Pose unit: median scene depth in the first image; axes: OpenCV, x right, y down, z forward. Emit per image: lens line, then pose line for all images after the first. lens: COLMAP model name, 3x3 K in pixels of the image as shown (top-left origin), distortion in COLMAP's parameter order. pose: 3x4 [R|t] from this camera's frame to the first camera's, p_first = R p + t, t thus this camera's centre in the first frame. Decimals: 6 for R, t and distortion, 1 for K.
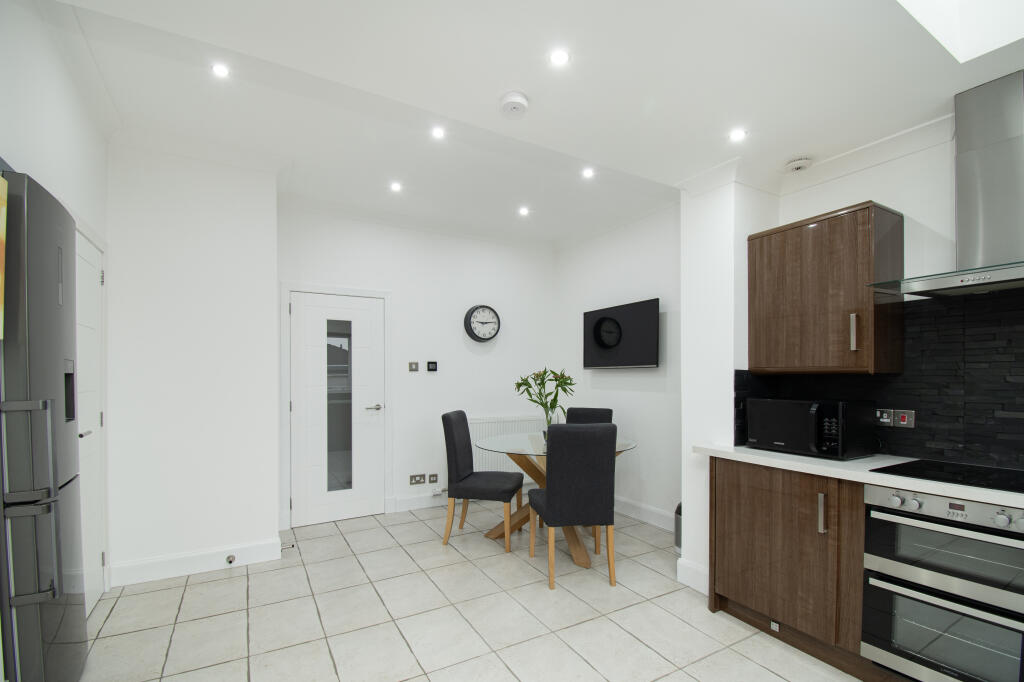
lens RADIAL K [[462.1, 0, 538.6], [0, 462.1, 375.6], [0, 0, 1]] dist [-0.003046, -0.001961]
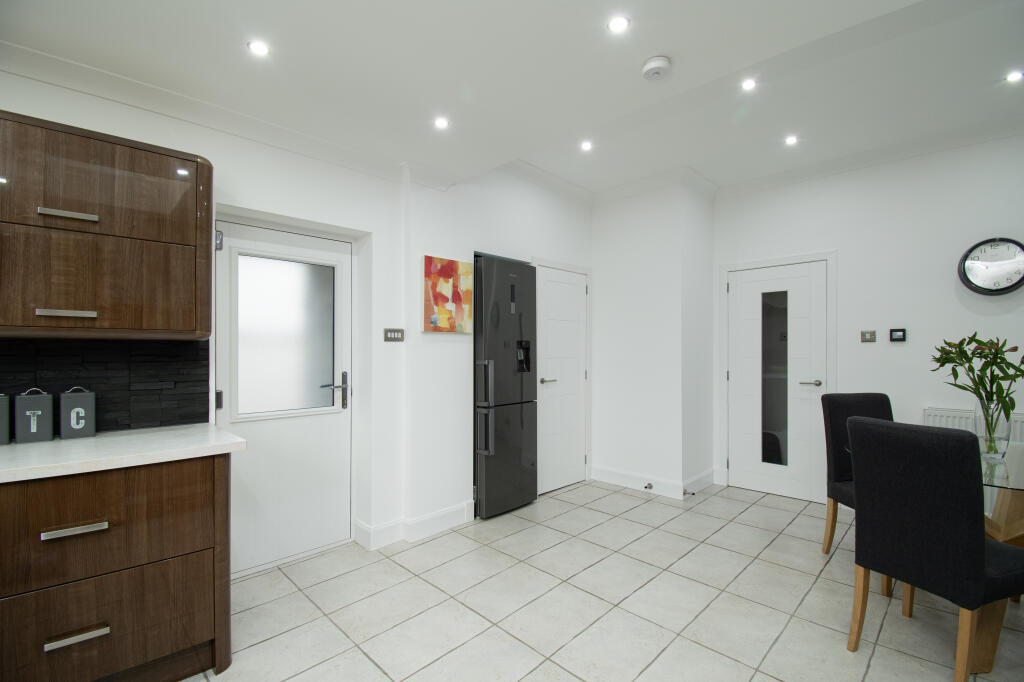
lens RADIAL K [[462.1, 0, 520.3], [0, 462.1, 347.0], [0, 0, 1]] dist [-0.003046, -0.001961]
pose [[0.240982, -0.007876, -0.970498, 0.418514], [0.004361, 0.999966, -0.007032, 0.002774], [0.970520, -0.002538, 0.241008, 0.246592]]
